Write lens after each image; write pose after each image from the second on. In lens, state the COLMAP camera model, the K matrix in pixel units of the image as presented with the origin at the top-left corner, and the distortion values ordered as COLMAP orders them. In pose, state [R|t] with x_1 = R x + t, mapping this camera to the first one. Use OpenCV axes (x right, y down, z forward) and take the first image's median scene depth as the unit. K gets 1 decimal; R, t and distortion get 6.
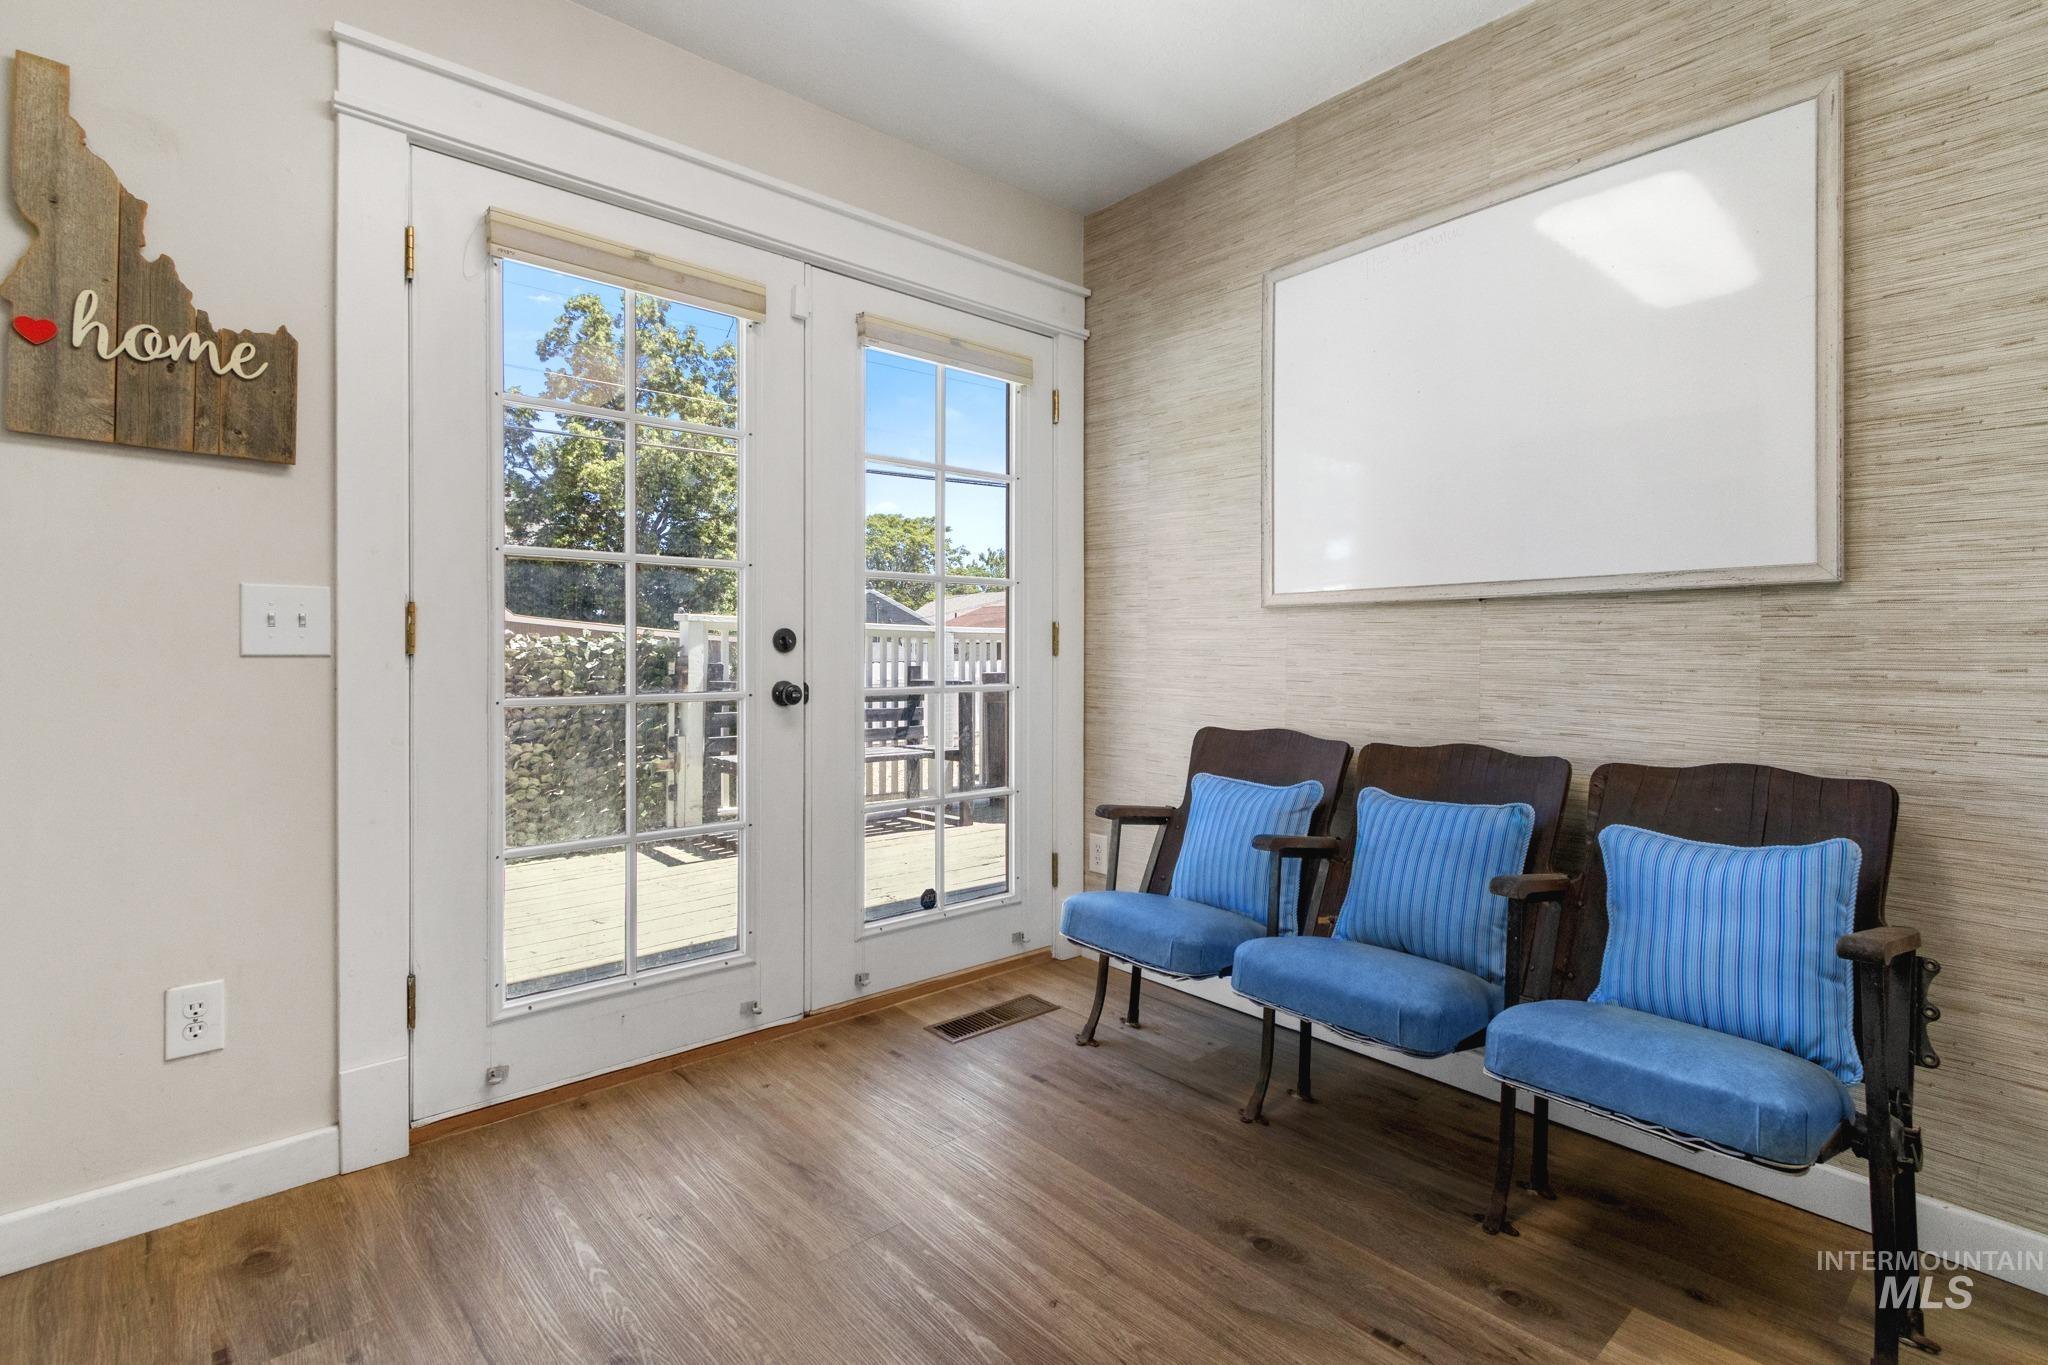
lens RADIAL K [[946.5, 0, 1025.5], [0, 946.5, 647.3], [0, 0, 1]] dist [0.000720, -0.000542]
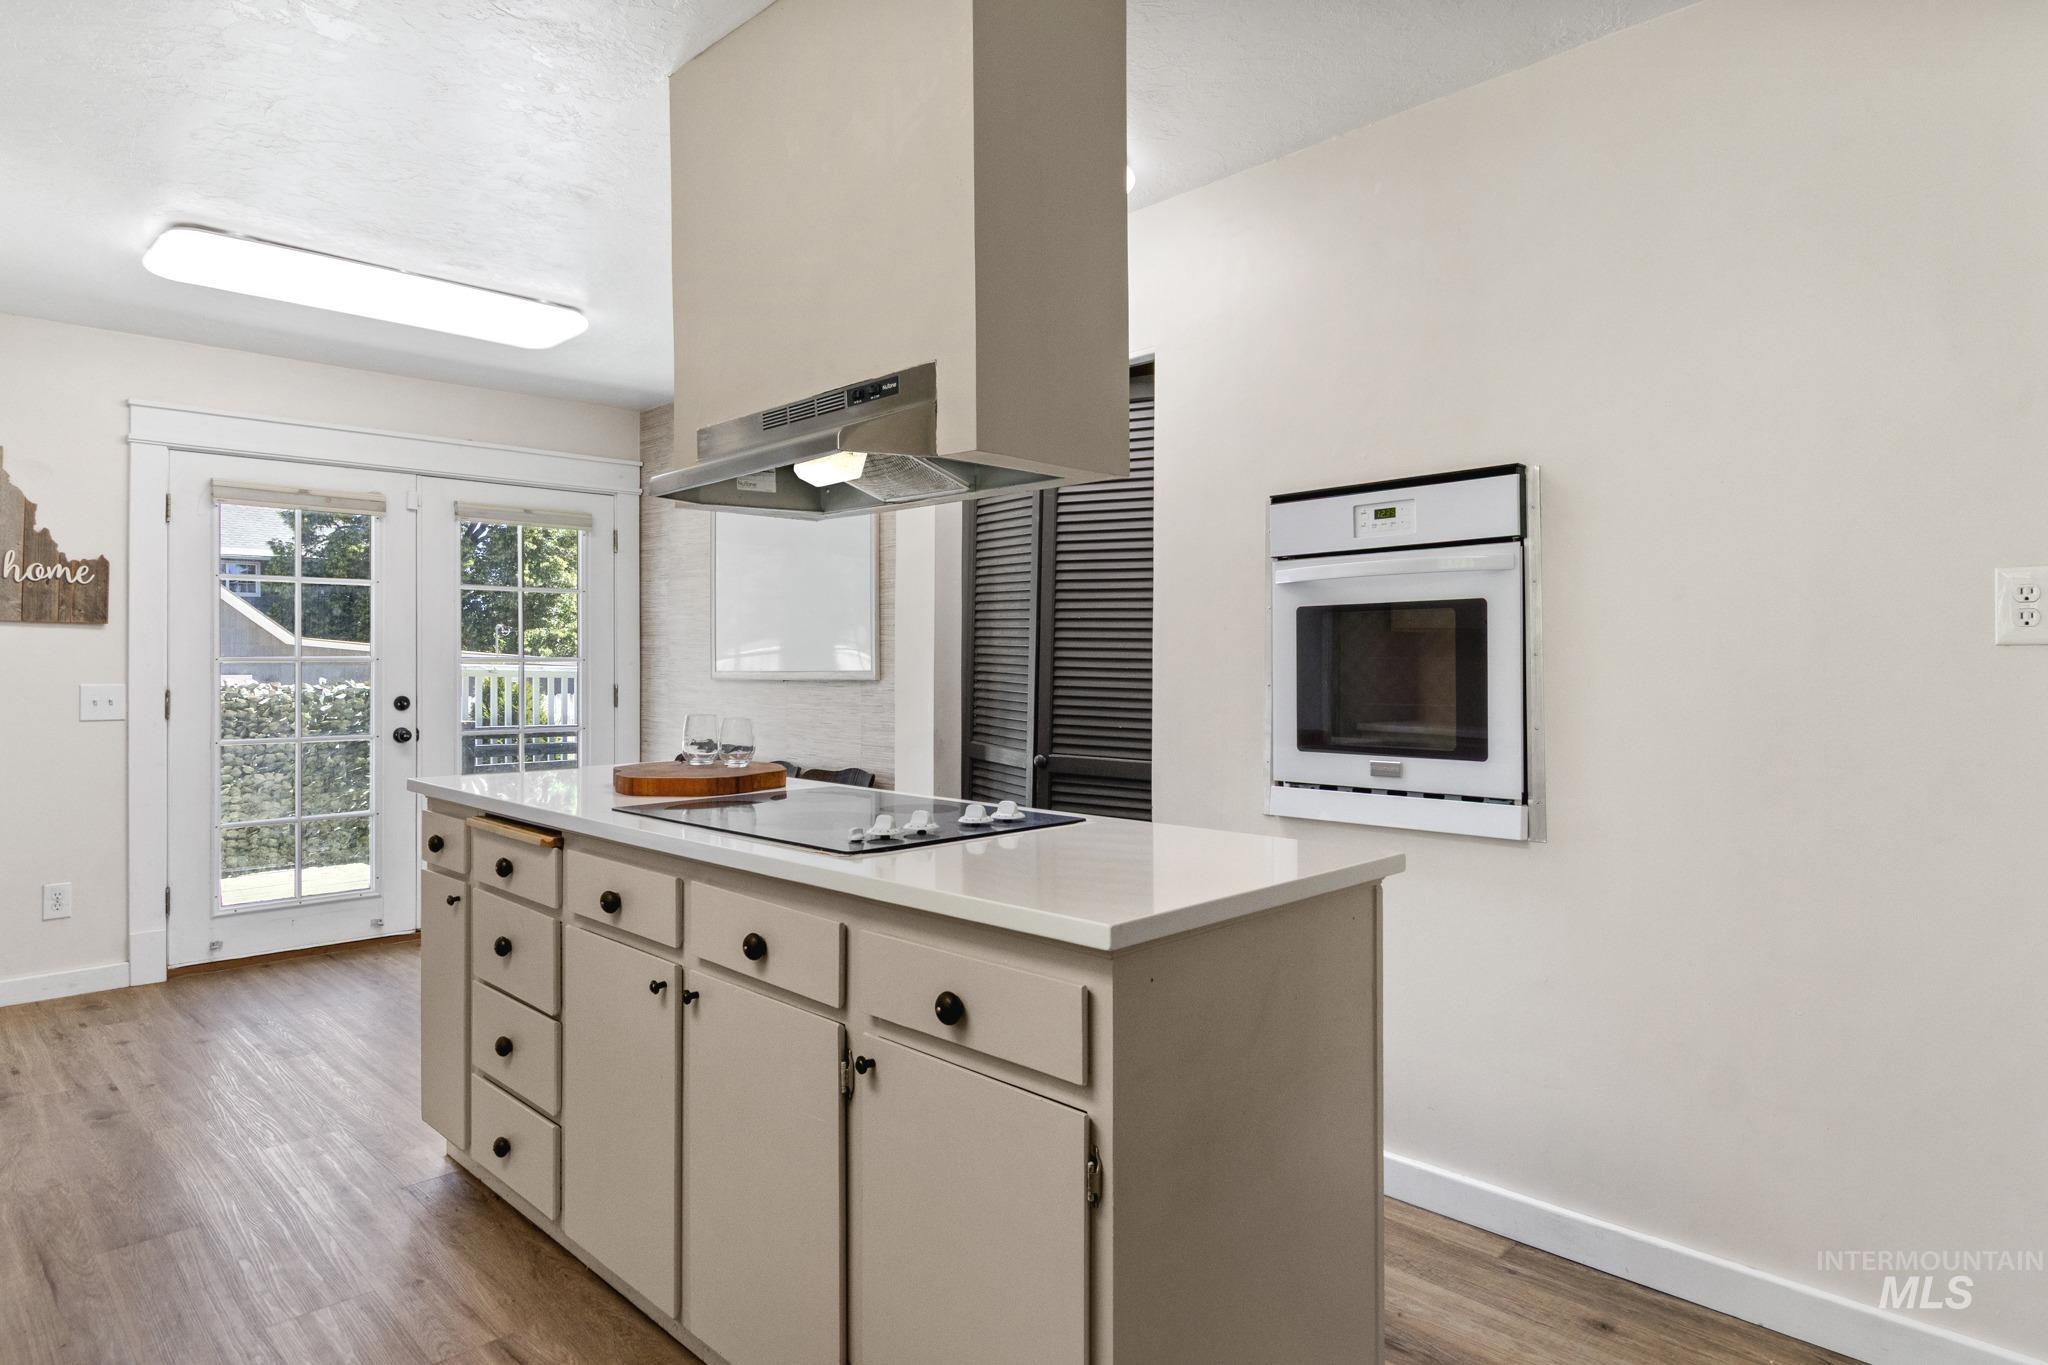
lens RADIAL K [[1159.5, 0, 1025.7], [0, 1159.5, 650.1], [0, 0, 1]] dist [-0.001420, -0.002771]
pose [[0.998314, -0.003934, 0.057906, 0.890928], [0.004541, 0.999936, -0.010350, -0.091782], [-0.057862, 0.010595, 0.998268, -1.352767]]
